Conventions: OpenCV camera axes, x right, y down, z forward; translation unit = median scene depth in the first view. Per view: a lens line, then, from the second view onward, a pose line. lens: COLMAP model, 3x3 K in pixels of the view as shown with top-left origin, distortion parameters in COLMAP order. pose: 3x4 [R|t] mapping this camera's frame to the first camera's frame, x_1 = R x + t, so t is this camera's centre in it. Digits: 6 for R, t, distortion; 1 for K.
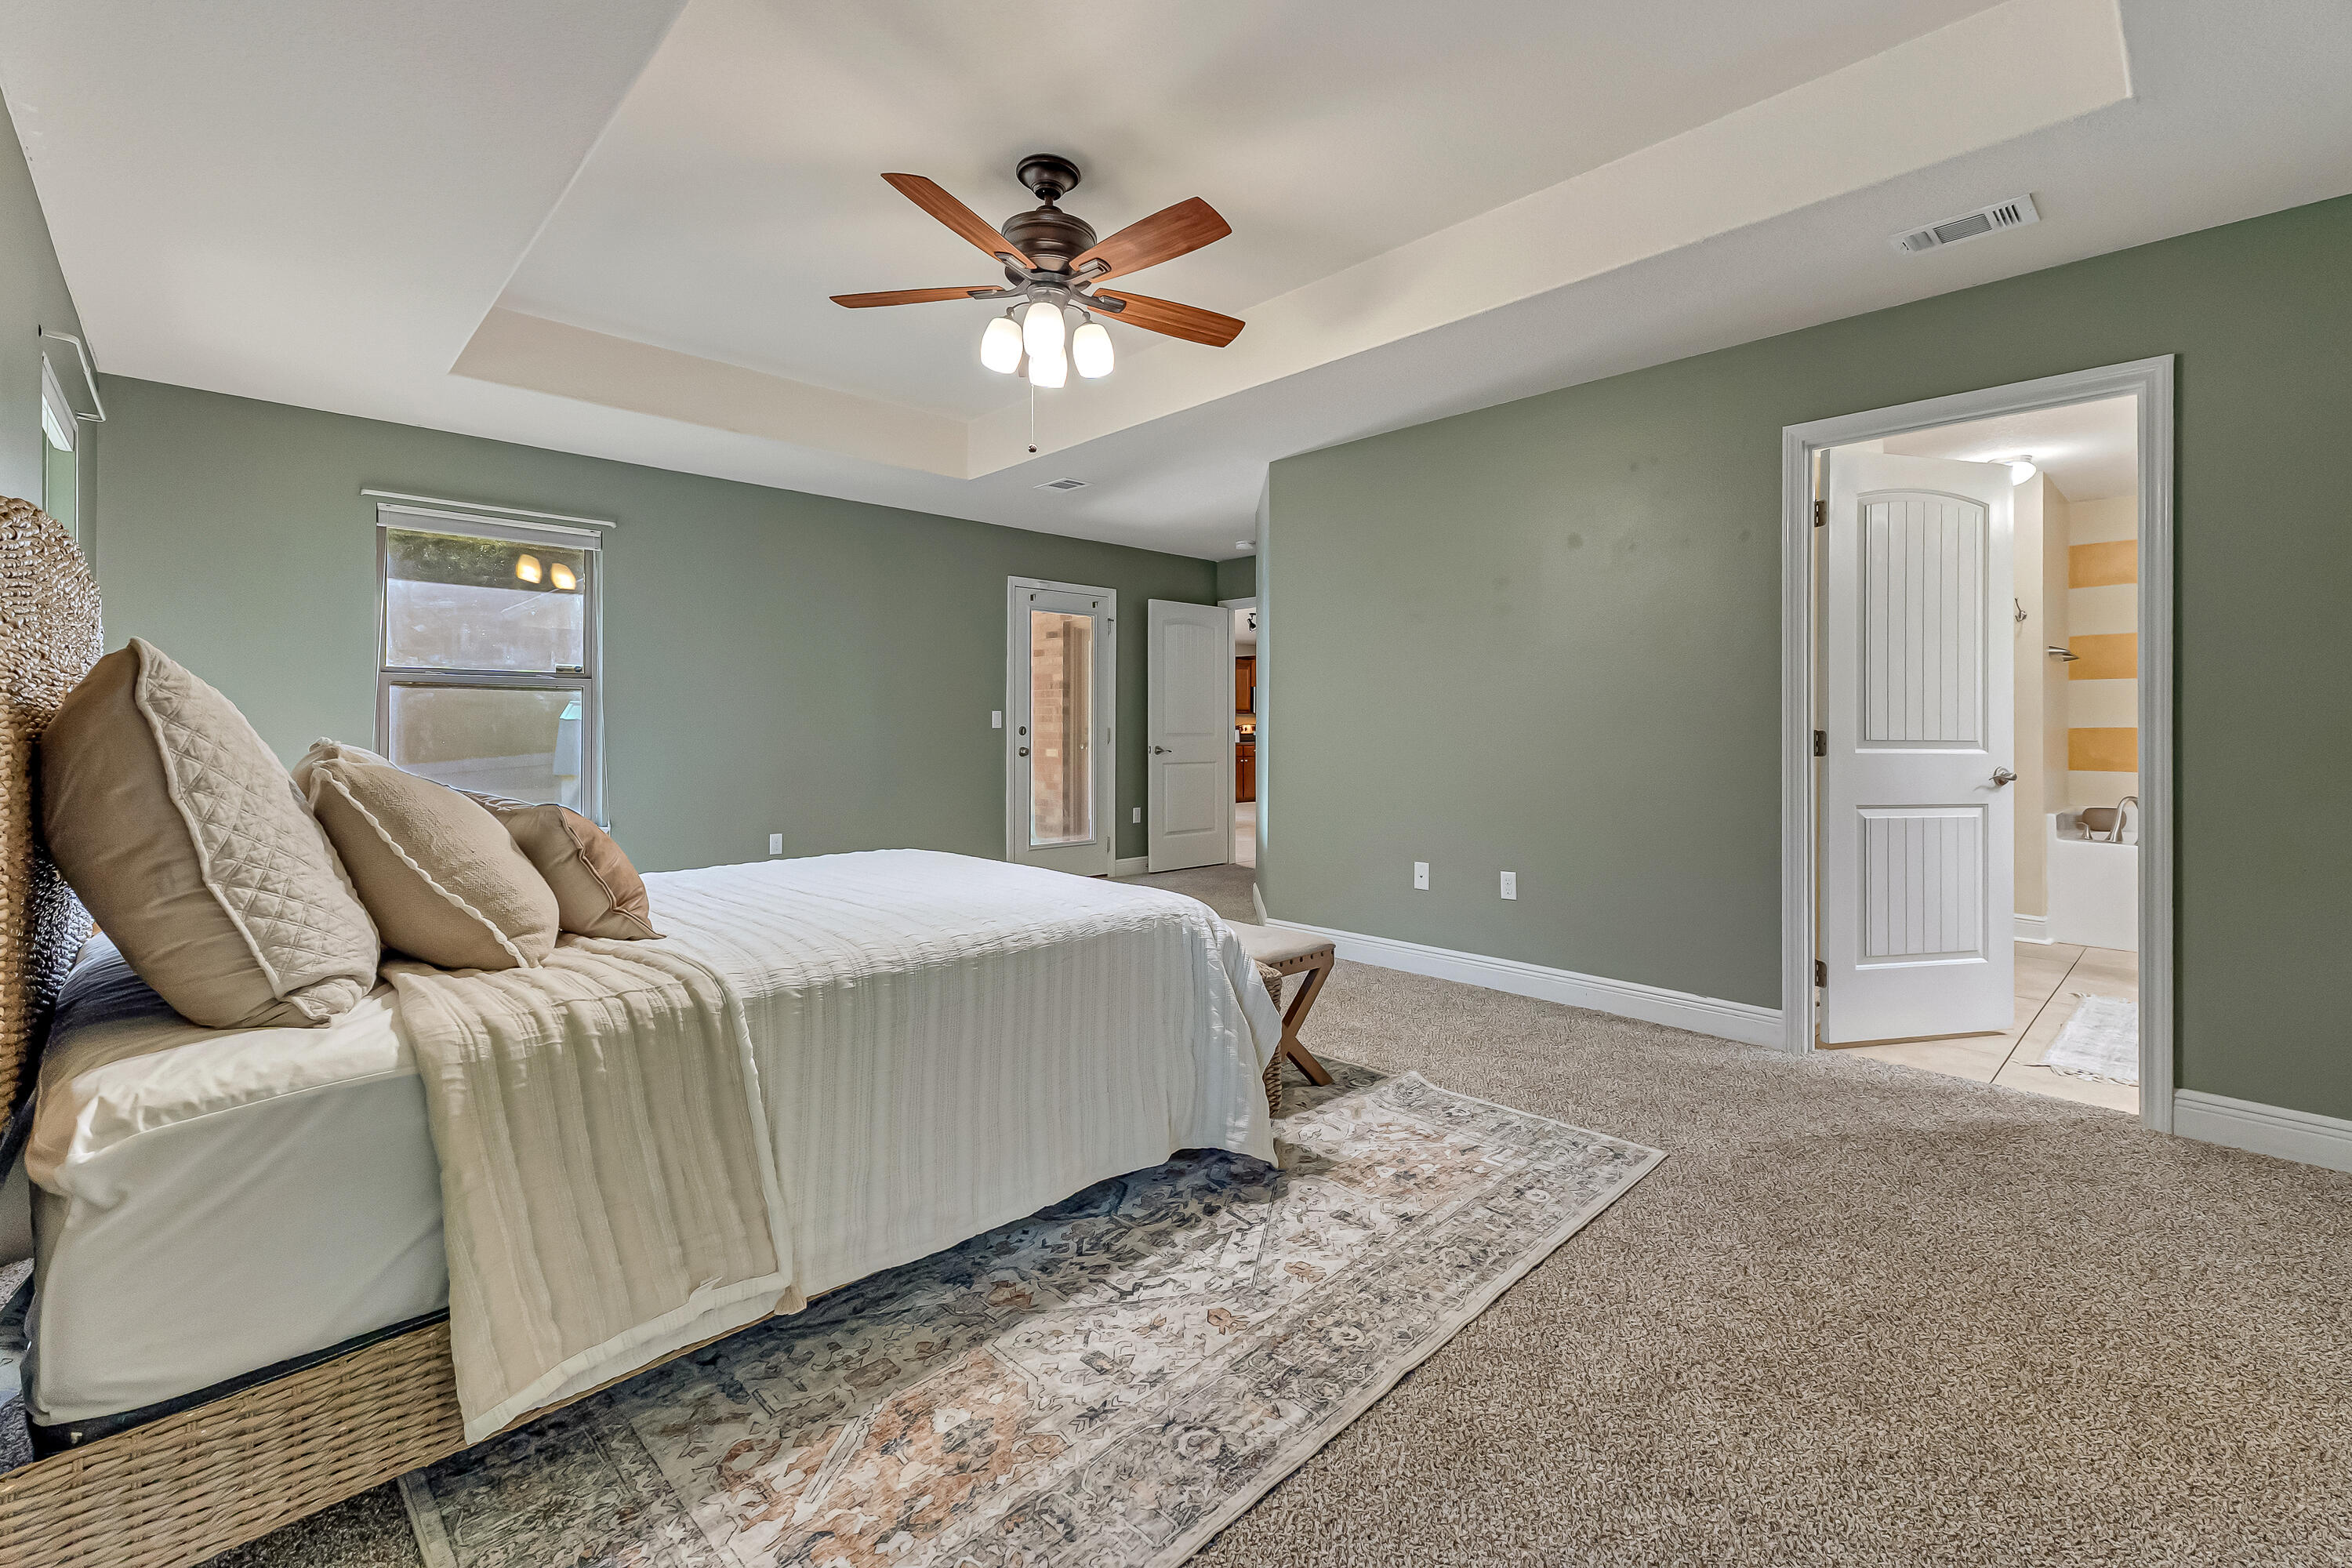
lens RADIAL K [[1006.0, 0, 1171.9], [0, 1006.0, 756.4], [0, 0, 1]] dist [0.004790, 0.000309]
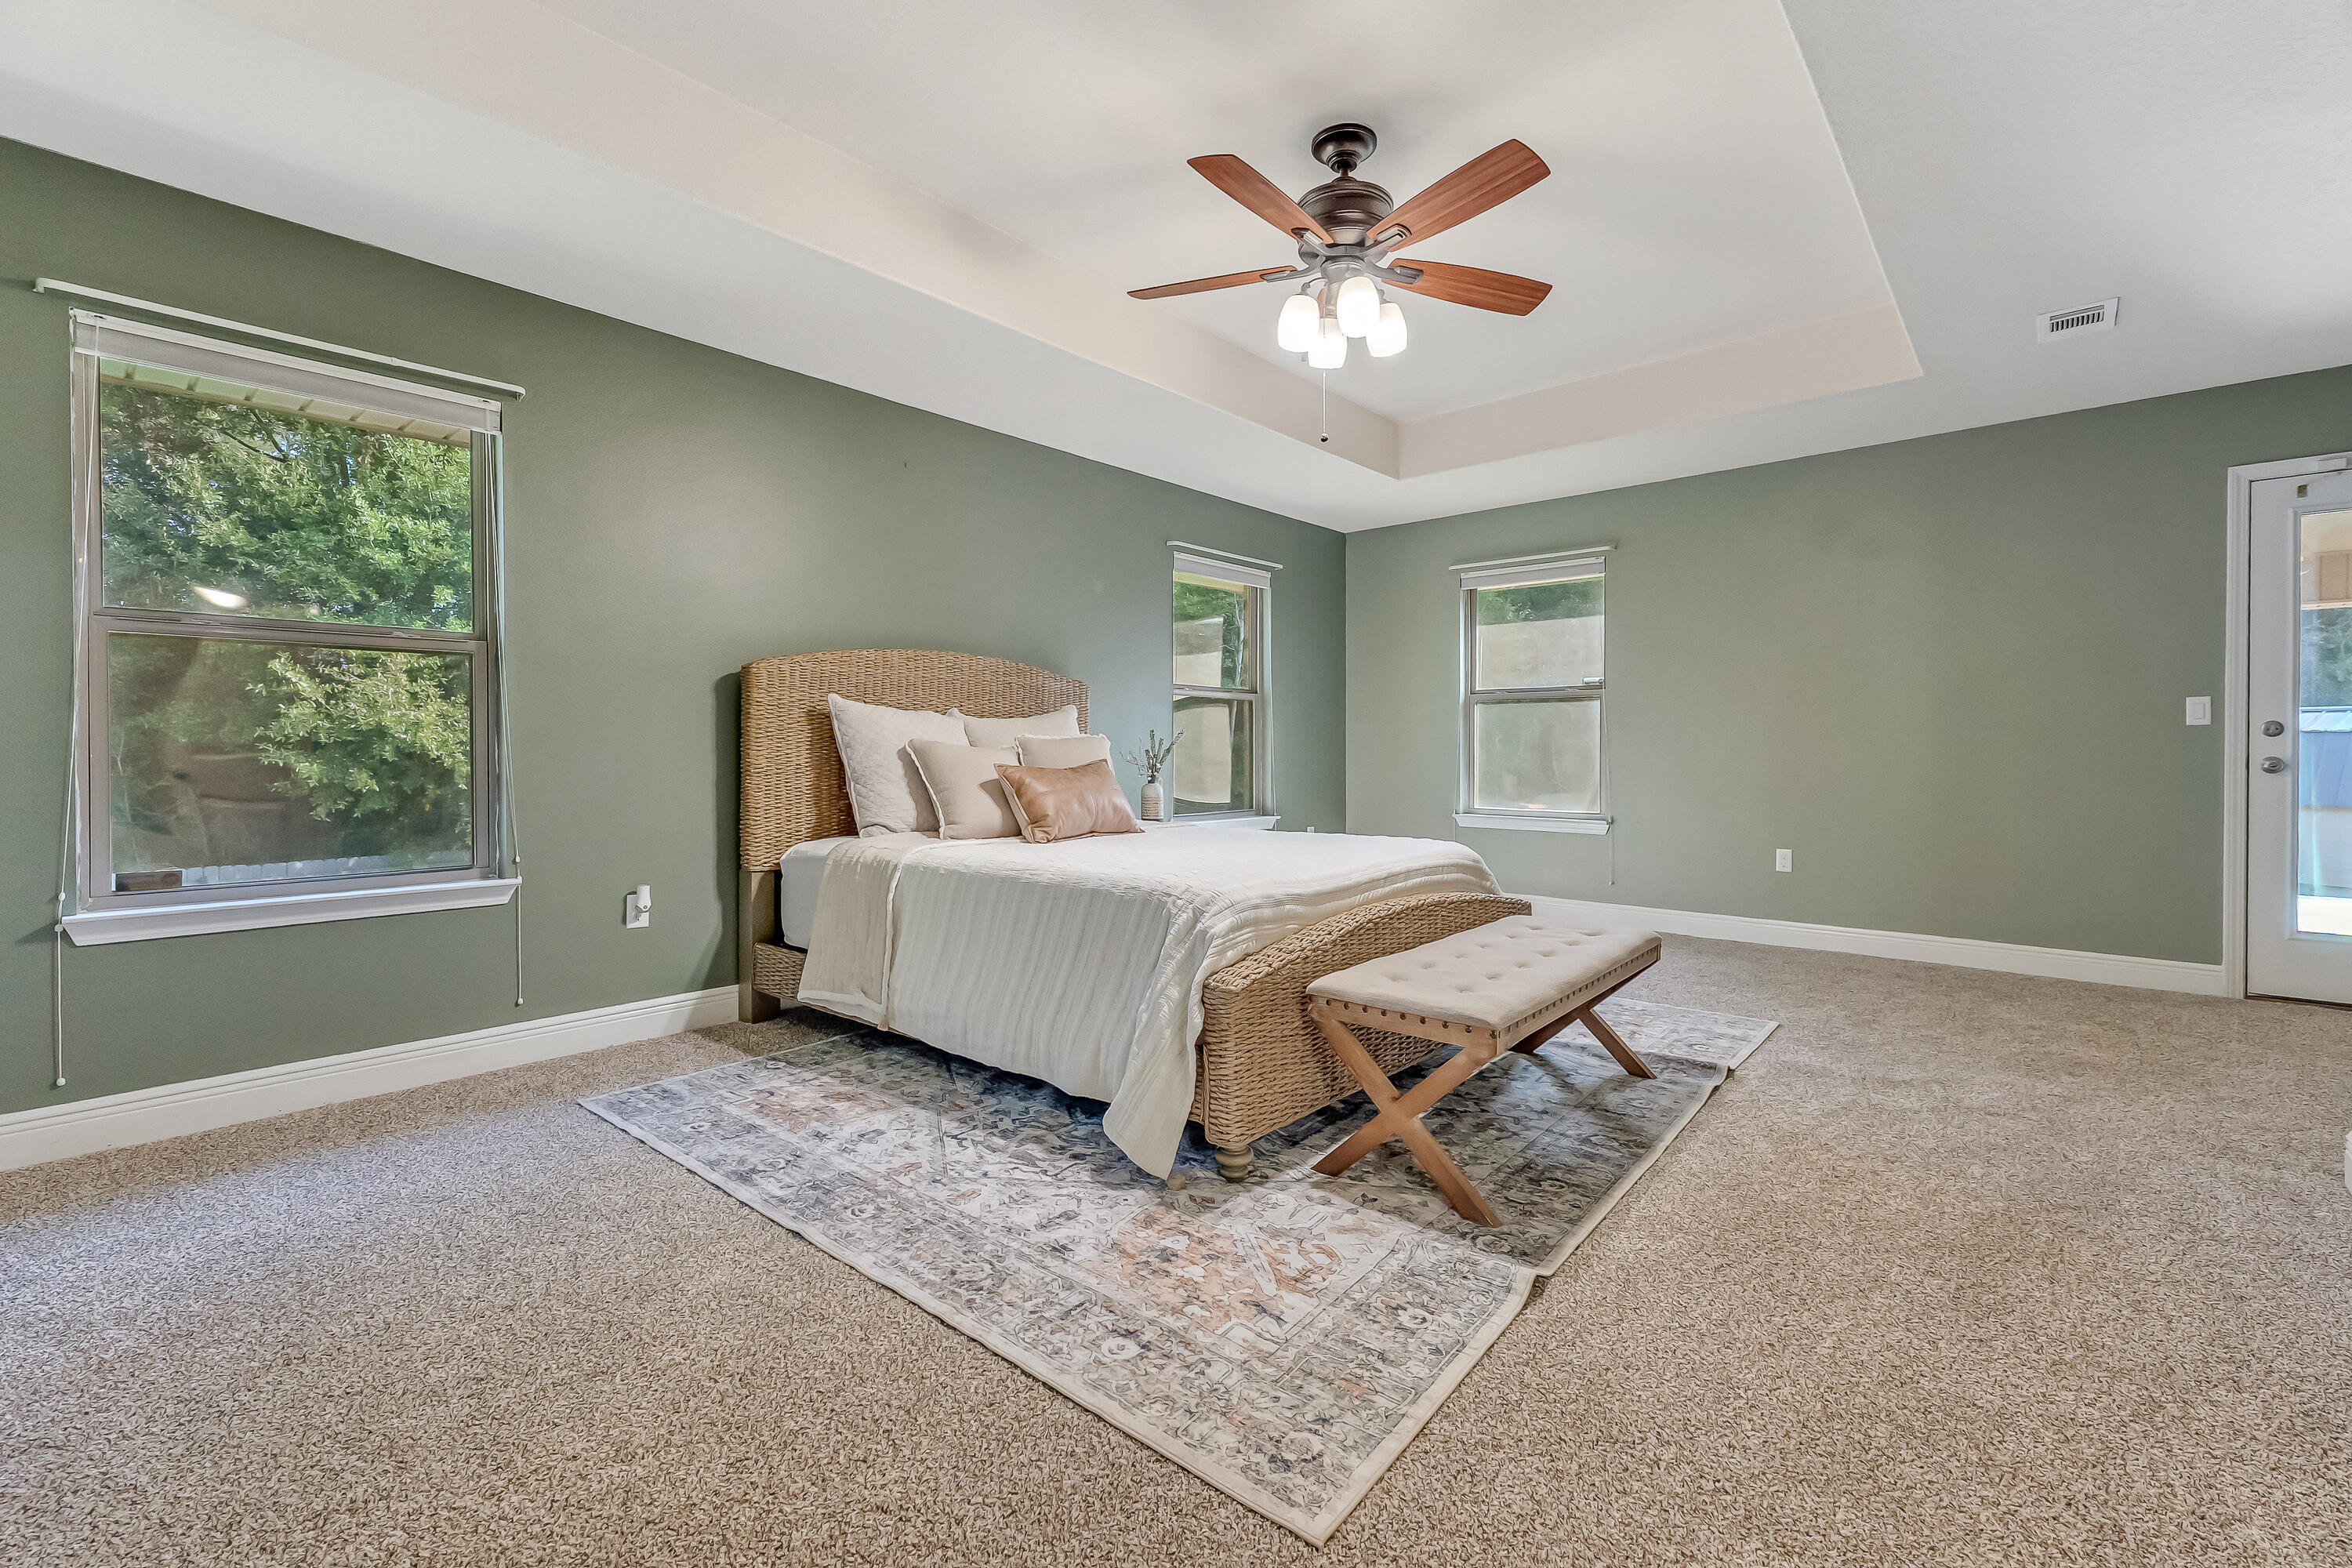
lens RADIAL K [[967.3, 0, 1176.0], [0, 967.3, 784.0], [0, 0, 1]] dist [0.001153, 0.000031]
pose [[0.094715, 0.032092, -0.994987, 1.109180], [-0.027657, 0.999179, 0.029595, 0.022670], [0.995120, 0.024715, 0.095525, 1.042924]]
